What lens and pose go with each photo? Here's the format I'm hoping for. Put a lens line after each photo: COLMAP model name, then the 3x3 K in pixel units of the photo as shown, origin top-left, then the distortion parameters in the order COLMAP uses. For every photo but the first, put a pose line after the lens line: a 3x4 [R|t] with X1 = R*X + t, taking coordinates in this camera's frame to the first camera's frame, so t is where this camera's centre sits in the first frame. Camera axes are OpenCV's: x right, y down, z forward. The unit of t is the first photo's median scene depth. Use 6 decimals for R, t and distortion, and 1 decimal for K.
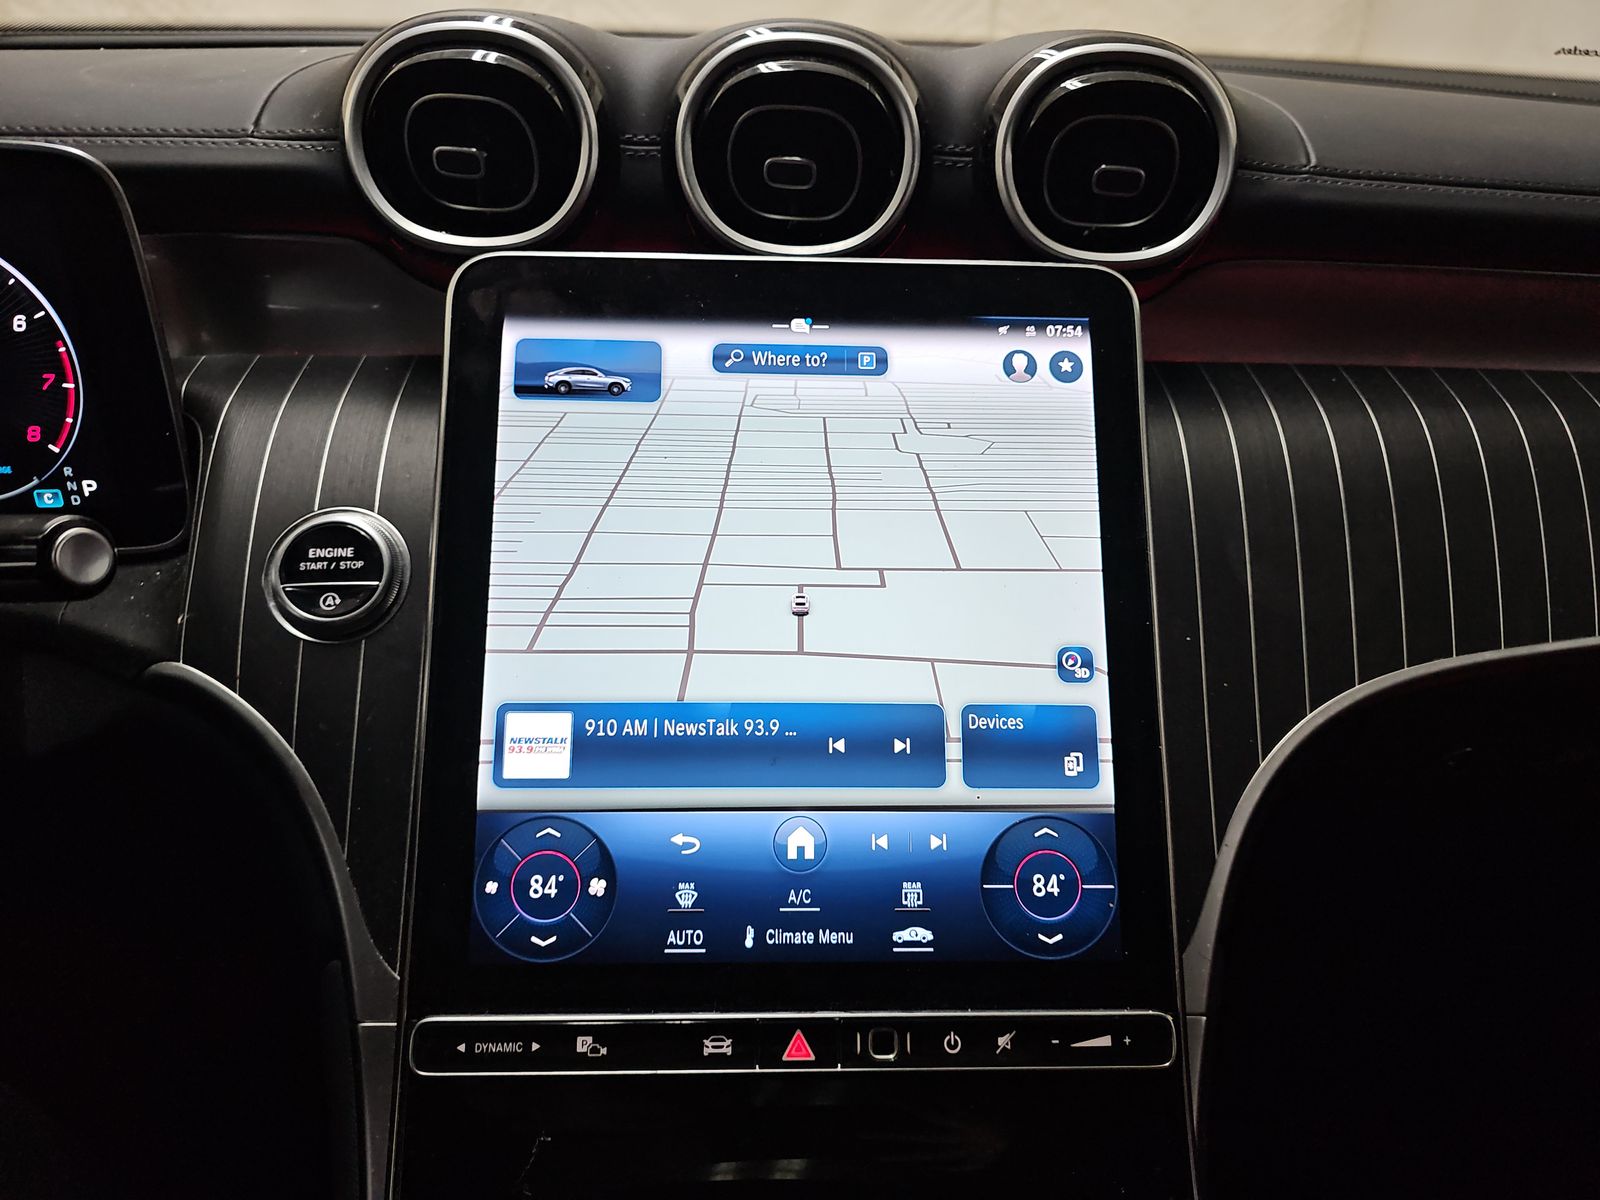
lens RADIAL K [[1069.4, 0, 798.0], [0, 1069.4, 591.2], [0, 0, 1]] dist [0.048057, -0.075588]
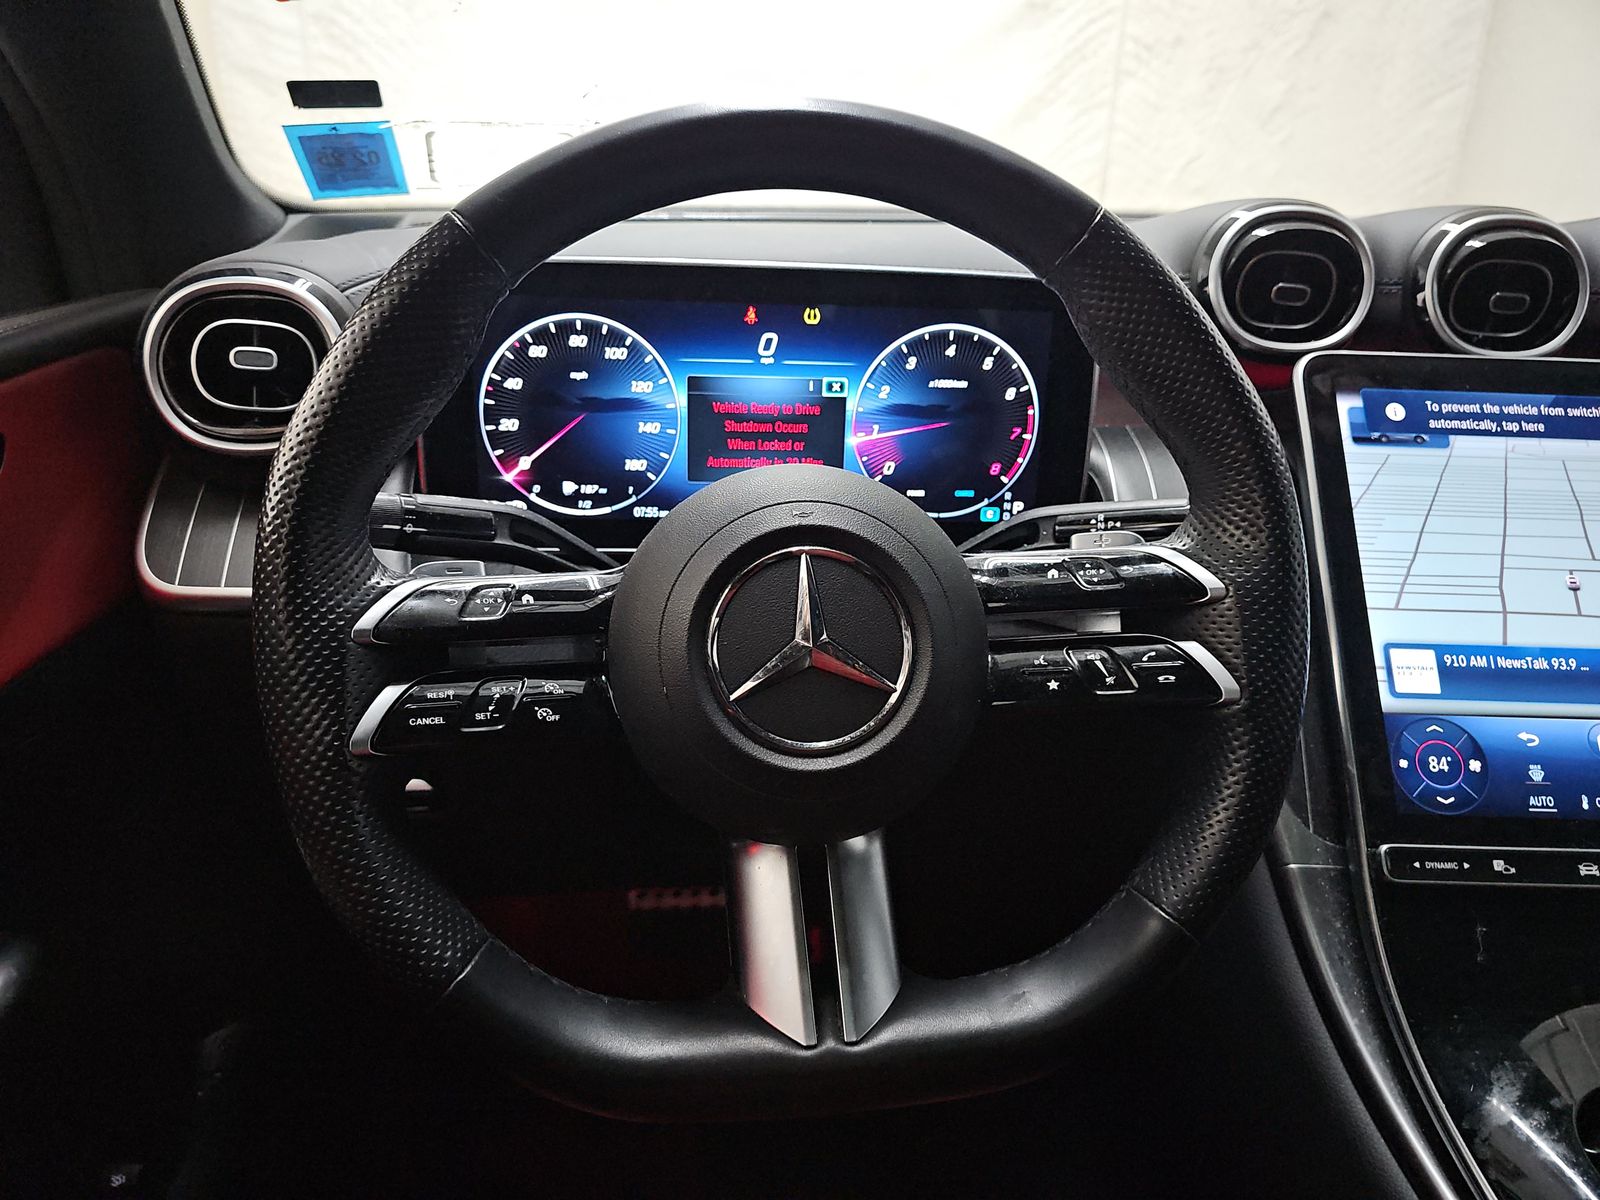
lens RADIAL K [[1085.0, 0, 807.8], [0, 1085.0, 597.7], [0, 0, 1]] dist [0.091668, -0.074334]
pose [[0.999883, 0.014394, -0.005163, -1.058453], [-0.014927, 0.992046, -0.124988, 0.243630], [0.003323, 0.125050, 0.992145, -0.517241]]
